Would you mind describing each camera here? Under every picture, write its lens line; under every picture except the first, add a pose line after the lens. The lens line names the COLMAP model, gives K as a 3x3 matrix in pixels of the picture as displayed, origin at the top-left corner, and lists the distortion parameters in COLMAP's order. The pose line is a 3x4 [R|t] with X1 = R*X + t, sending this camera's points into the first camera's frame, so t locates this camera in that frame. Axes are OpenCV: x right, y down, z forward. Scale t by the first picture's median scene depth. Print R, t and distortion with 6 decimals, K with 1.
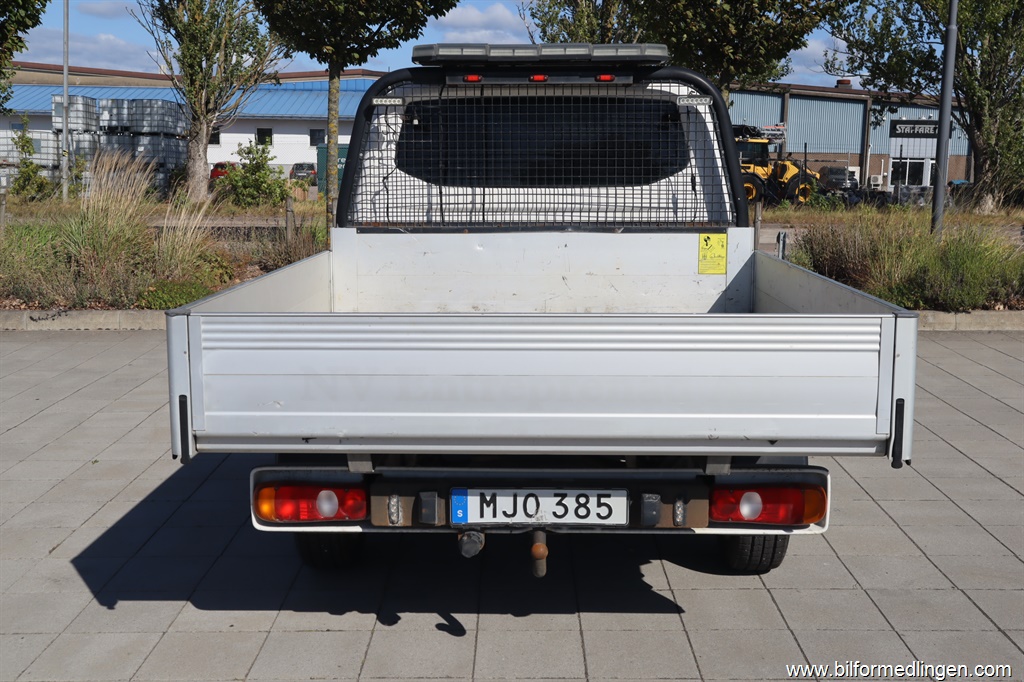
lens RADIAL K [[1145.2, 0, 512.0], [0, 1145.2, 341.0], [0, 0, 1]] dist [0.017591, 0.011272]
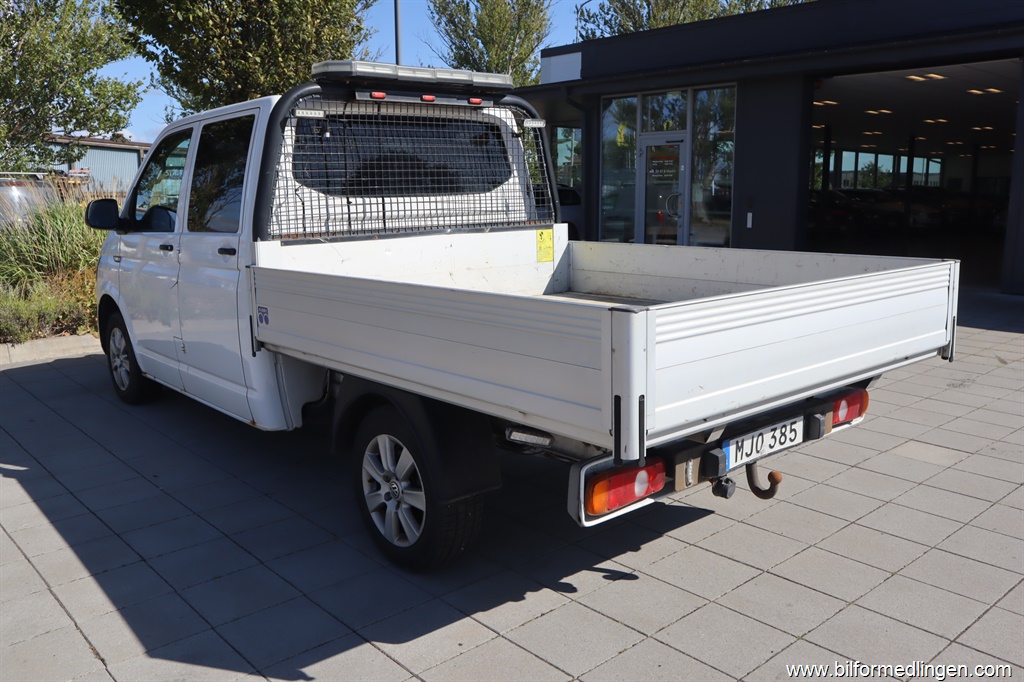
lens RADIAL K [[862.0, 0, 512.0], [0, 862.0, 341.0], [0, 0, 1]] dist [-0.035908, 0.006174]
pose [[0.742301, -0.130797, 0.657177, -0.490731], [0.124032, 0.990636, 0.057067, -0.030416], [-0.658488, 0.039150, 0.751573, 0.315199]]
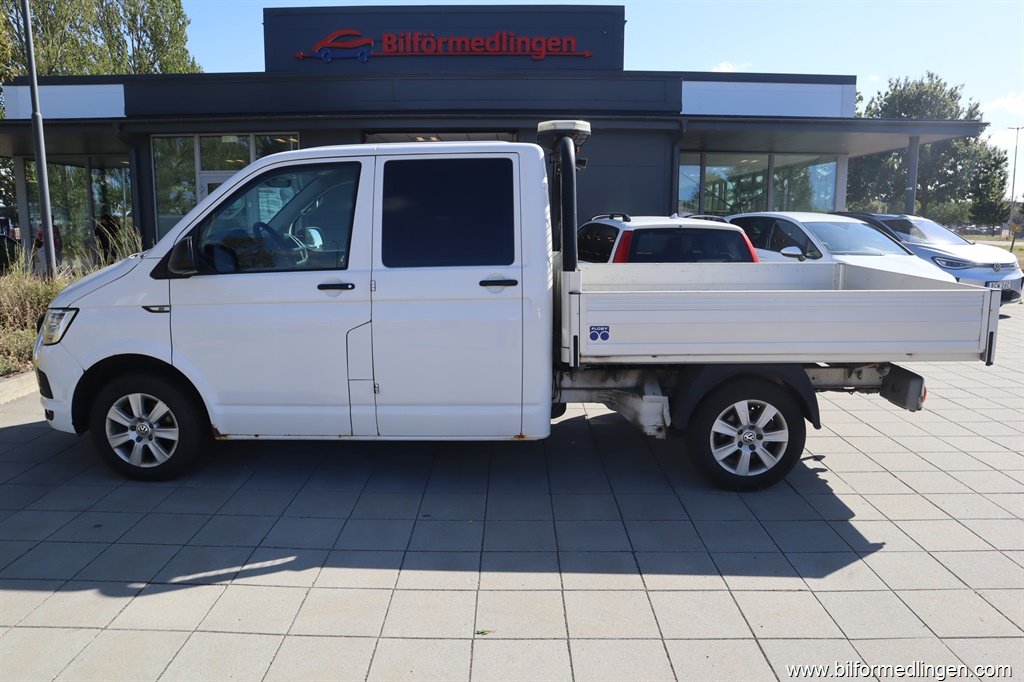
lens RADIAL K [[732.5, 0, 512.0], [0, 732.5, 341.0], [0, 0, 1]] dist [-0.109314, 0.070400]
pose [[-0.001962, -0.178919, 0.983862, -0.886829], [0.165323, 0.970267, 0.176776, -0.172824], [-0.986237, 0.163002, 0.027676, 1.071464]]
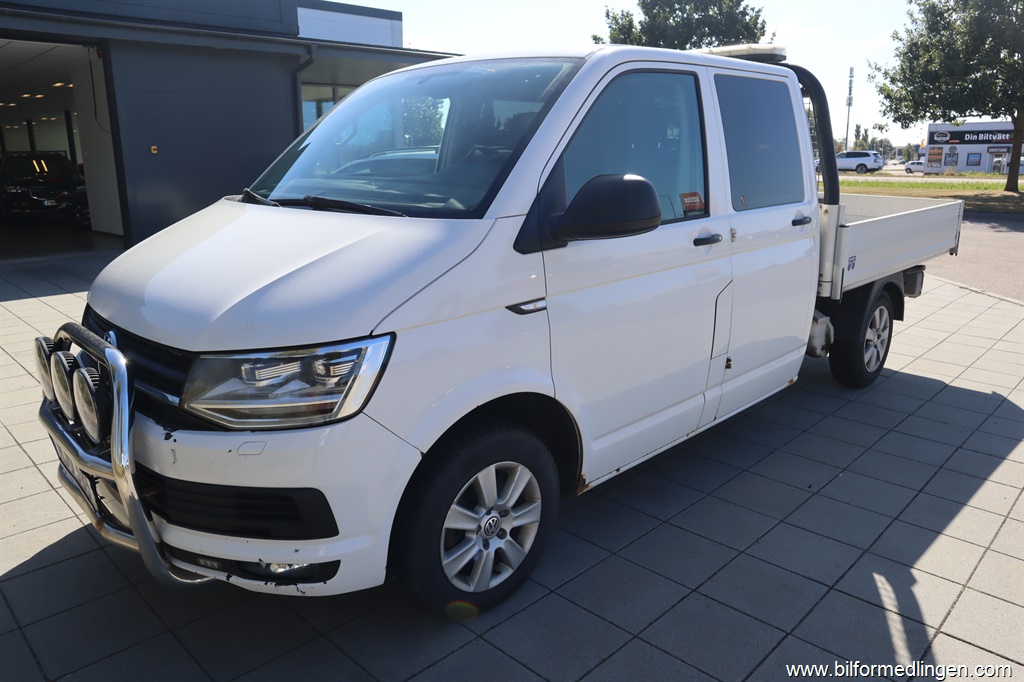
lens RADIAL K [[732.5, 0, 512.0], [0, 732.5, 341.0], [0, 0, 1]] dist [-0.109314, 0.070400]
pose [[-0.719835, -0.181323, 0.670045, -0.420993], [0.112380, 0.922104, 0.370264, -0.276845], [-0.684988, 0.341828, -0.643385, 1.751405]]
